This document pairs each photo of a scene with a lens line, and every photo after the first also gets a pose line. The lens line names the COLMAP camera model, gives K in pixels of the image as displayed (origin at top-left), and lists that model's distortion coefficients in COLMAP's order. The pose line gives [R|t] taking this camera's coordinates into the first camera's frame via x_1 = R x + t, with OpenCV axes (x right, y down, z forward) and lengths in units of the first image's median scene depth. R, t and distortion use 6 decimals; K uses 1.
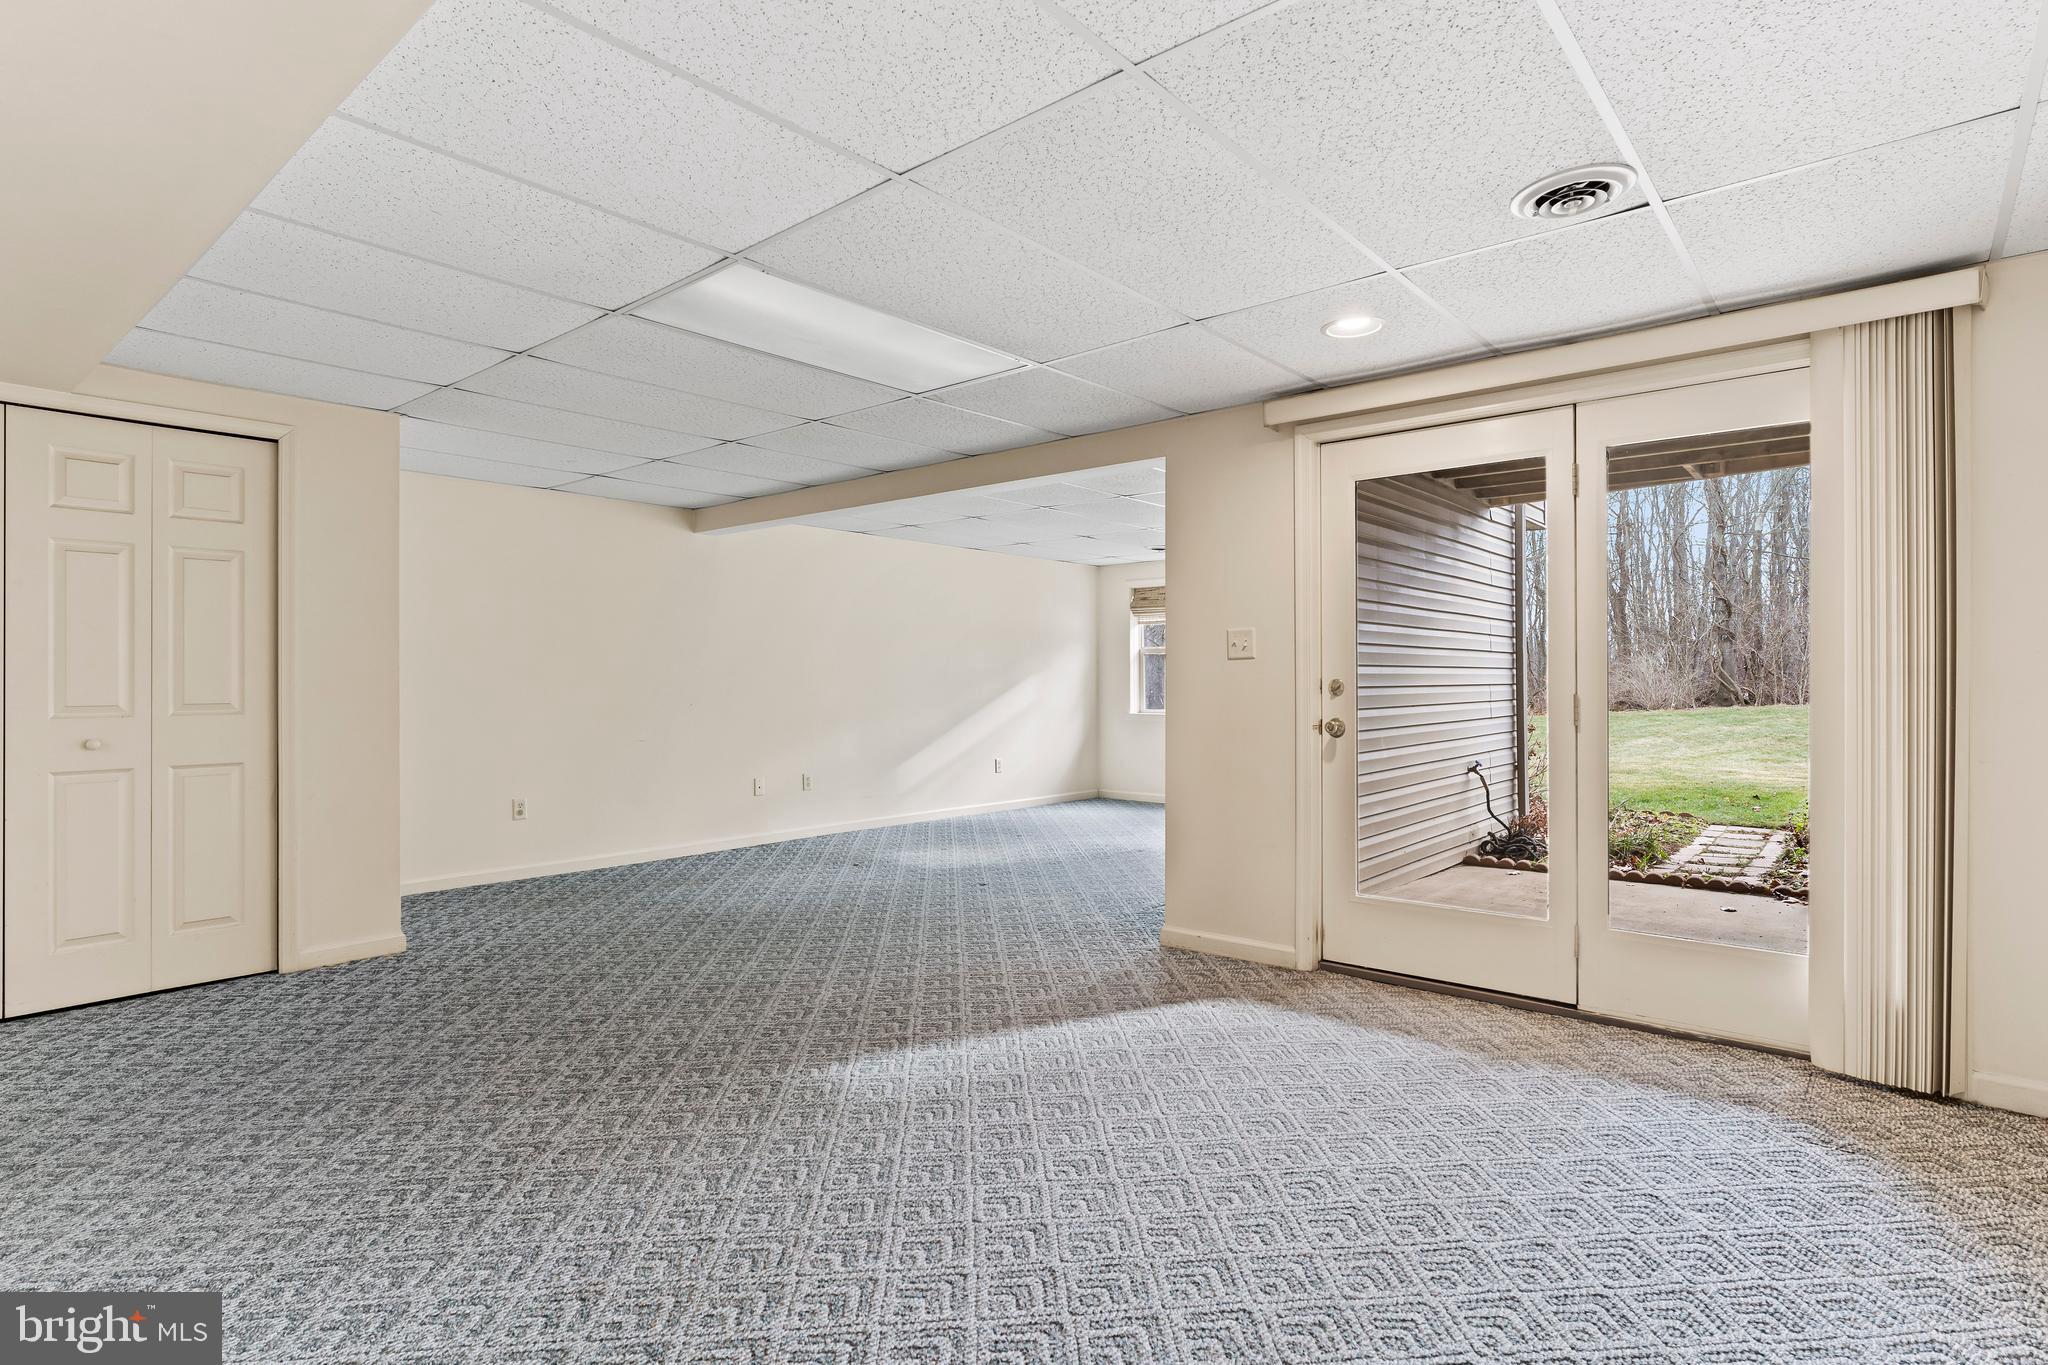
lens RADIAL K [[1050.1, 0, 1020.5], [0, 1050.1, 667.6], [0, 0, 1]] dist [-0.007354, 0.004300]
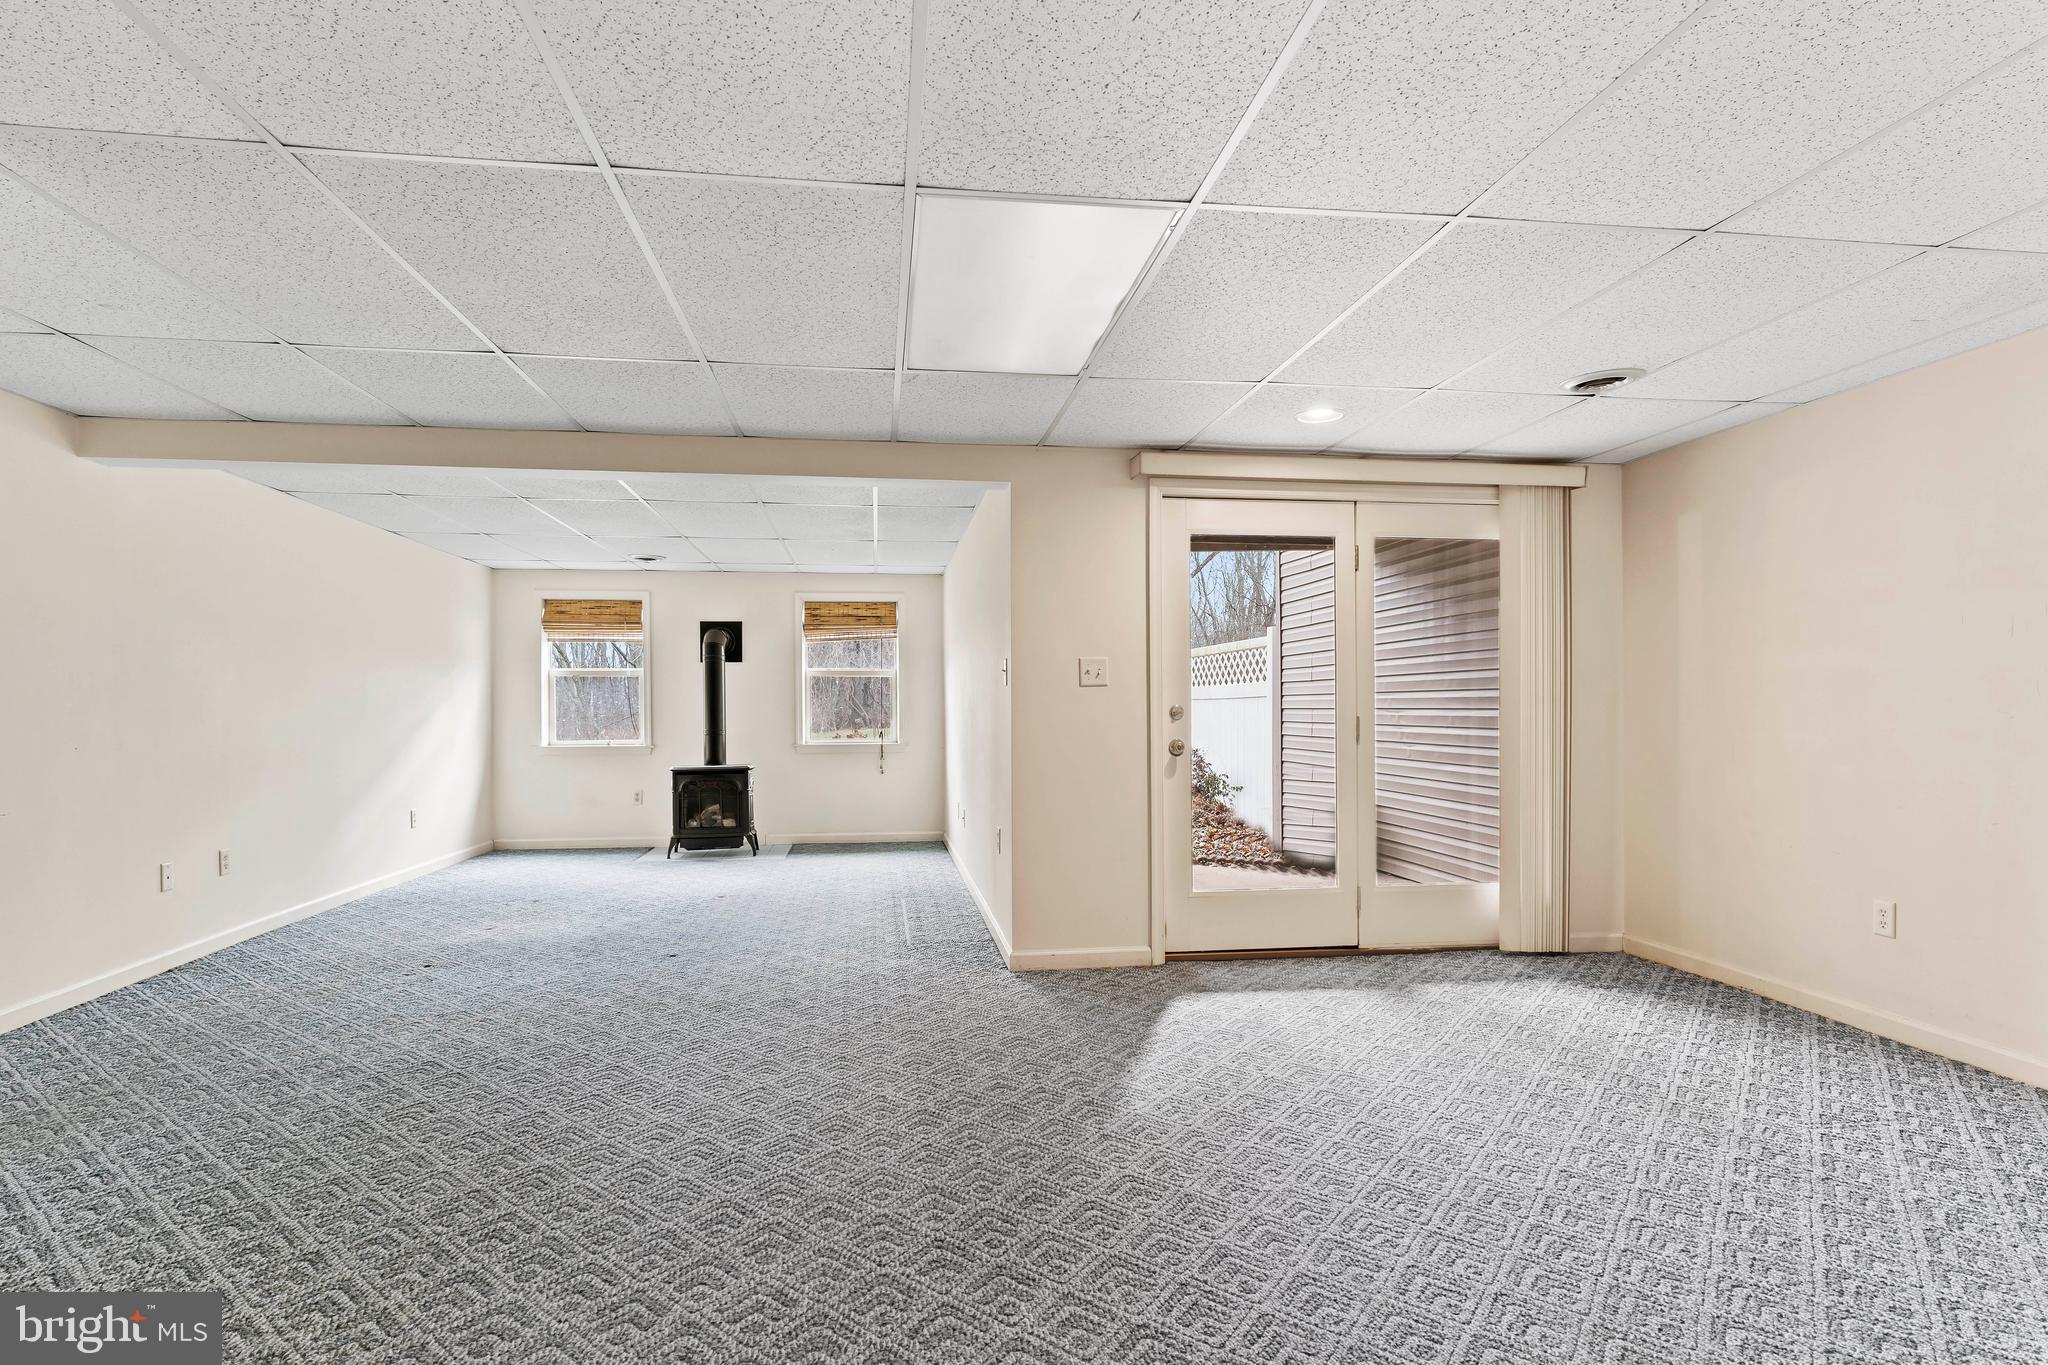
lens RADIAL K [[1050.1, 0, 1042.2], [0, 1050.1, 686.6], [0, 0, 1]] dist [-0.007354, 0.004300]
pose [[0.666826, 0.015198, 0.745058, -0.721949], [-0.008314, 0.999882, -0.012956, 0.008640], [-0.745167, 0.002445, 0.666874, 0.382436]]
